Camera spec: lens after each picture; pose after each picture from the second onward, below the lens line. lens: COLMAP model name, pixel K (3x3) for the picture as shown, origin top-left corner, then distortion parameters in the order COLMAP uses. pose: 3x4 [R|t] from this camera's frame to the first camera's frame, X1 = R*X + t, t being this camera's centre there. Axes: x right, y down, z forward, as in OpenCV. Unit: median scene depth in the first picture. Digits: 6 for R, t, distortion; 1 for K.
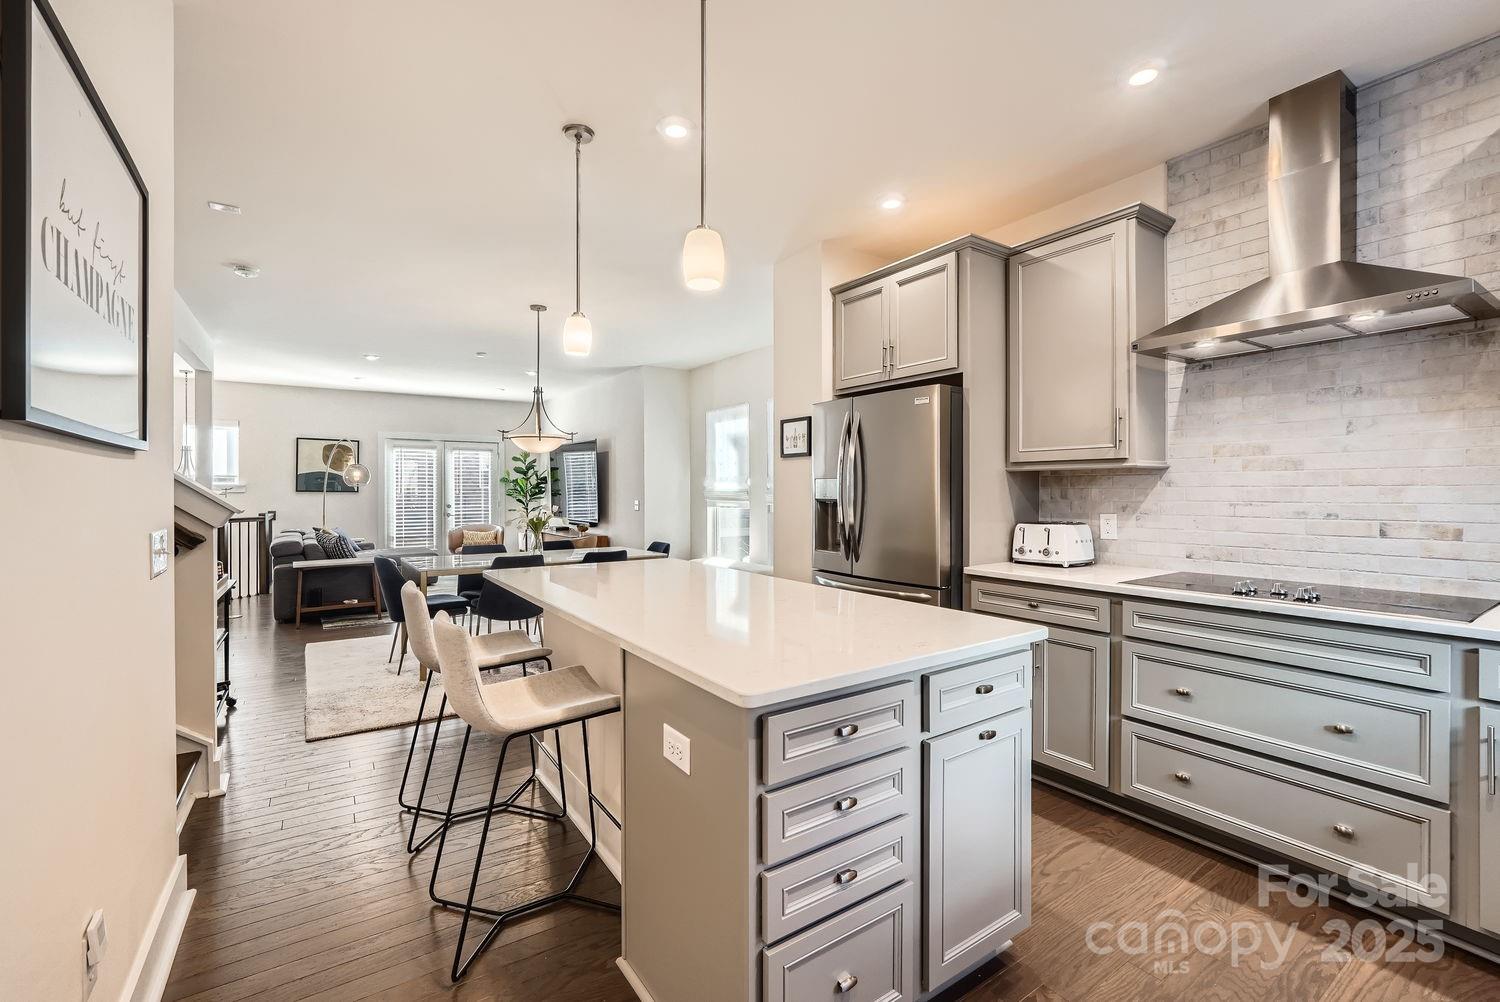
lens RADIAL K [[638.5, 0, 746.8], [0, 638.5, 494.1], [0, 0, 1]] dist [-0.011362, 0.000702]
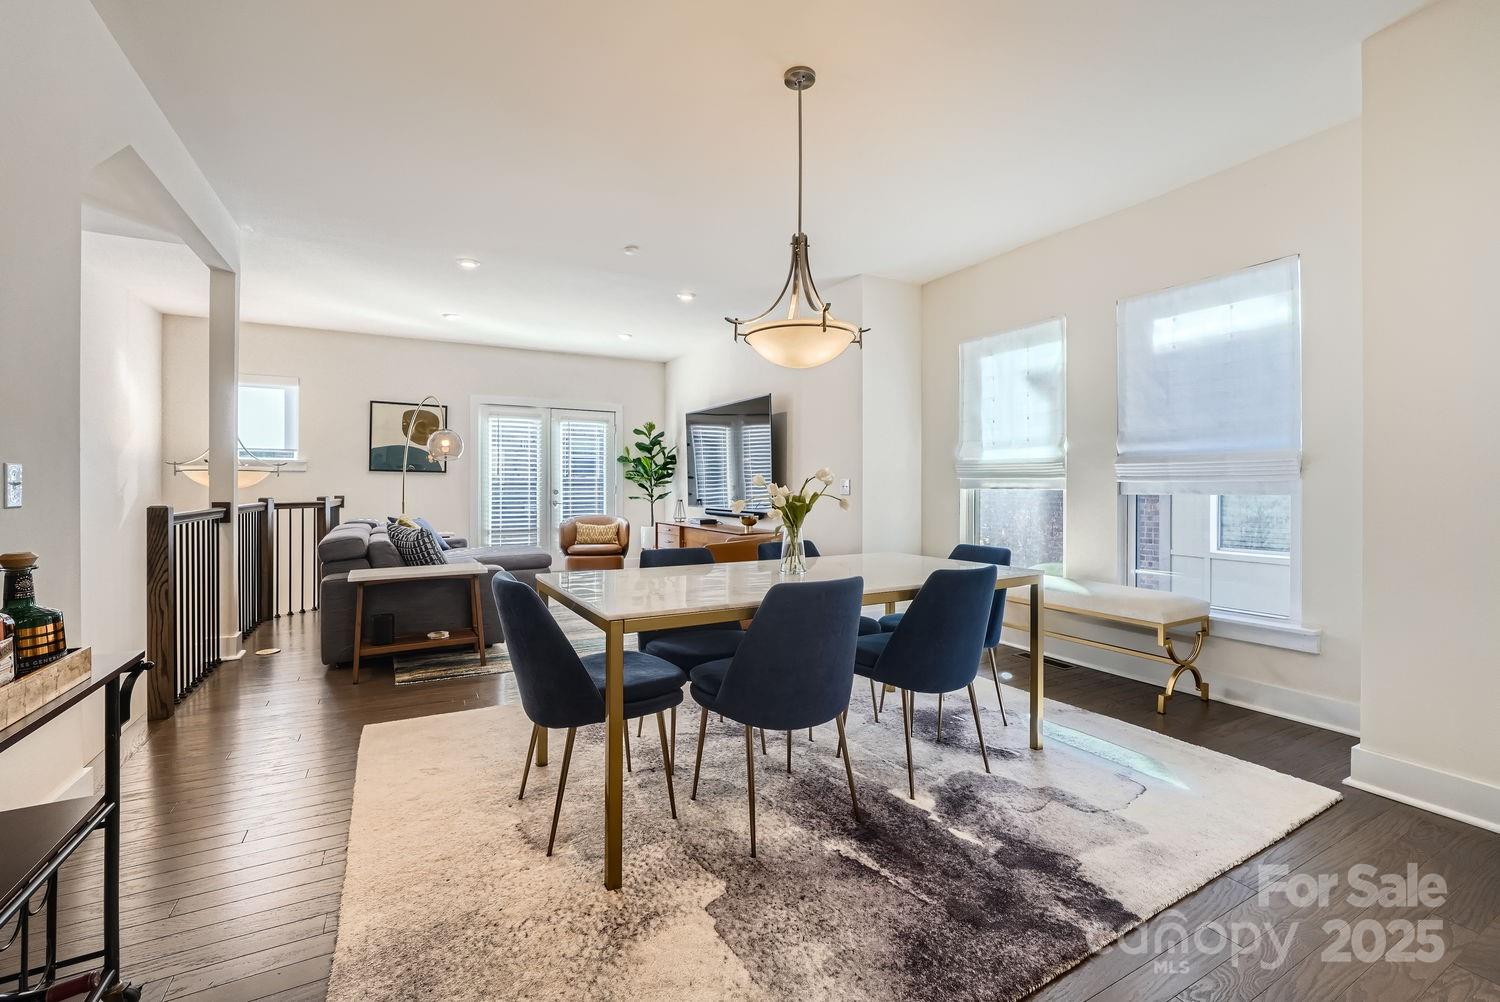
lens RADIAL K [[638.5, 0, 745.5], [0, 638.5, 489.7], [0, 0, 1]] dist [-0.011362, 0.000702]
pose [[0.994859, 0.002689, -0.101237, -0.202017], [-0.002765, 0.999996, -0.000616, 0.020523], [0.101235, 0.000893, 0.994862, 0.317024]]
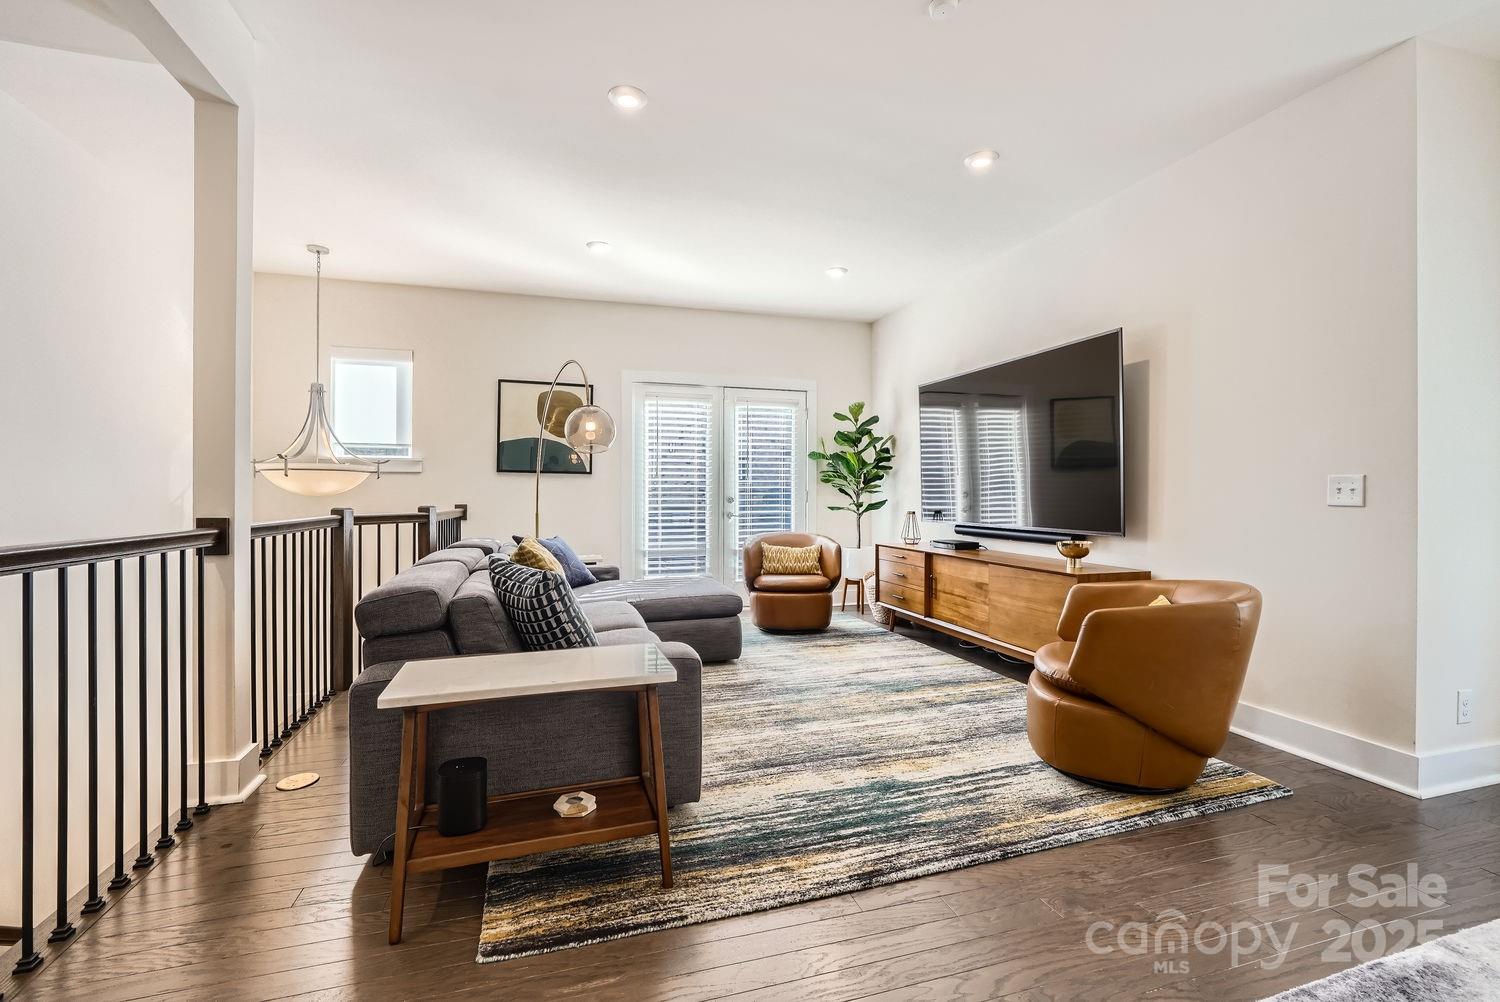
lens RADIAL K [[638.5, 0, 744.8], [0, 638.5, 500.2], [0, 0, 1]] dist [-0.011362, 0.000702]
pose [[0.953480, 0.004398, -0.301425, -0.358178], [-0.003417, 0.999987, 0.003783, 0.021529], [0.301438, -0.002577, 0.953482, 0.578170]]
